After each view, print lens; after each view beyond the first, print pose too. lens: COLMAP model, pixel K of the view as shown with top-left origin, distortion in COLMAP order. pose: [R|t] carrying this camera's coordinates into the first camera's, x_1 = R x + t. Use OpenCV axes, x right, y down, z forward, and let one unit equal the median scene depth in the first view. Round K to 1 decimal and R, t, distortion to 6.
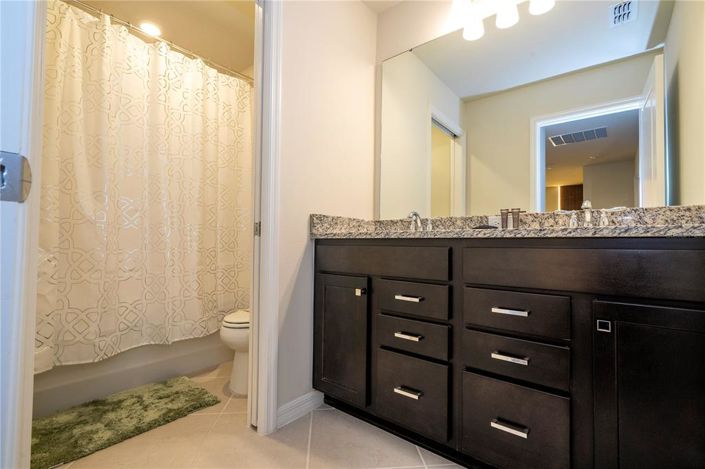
lens RADIAL K [[317.8, 0, 352.7], [0, 317.8, 235.3], [0, 0, 1]] dist [-0.003161, 0.003550]
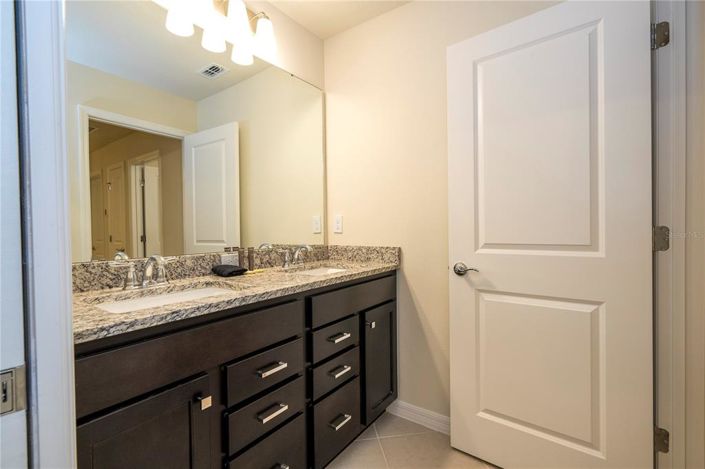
lens RADIAL K [[317.8, 0, 353.7], [0, 317.8, 233.4], [0, 0, 1]] dist [-0.003161, 0.003550]
pose [[-0.059401, -0.026920, 0.997871, -0.621979], [-0.014647, 0.999552, 0.026093, -0.175797], [-0.998127, -0.013066, -0.059768, 0.761498]]
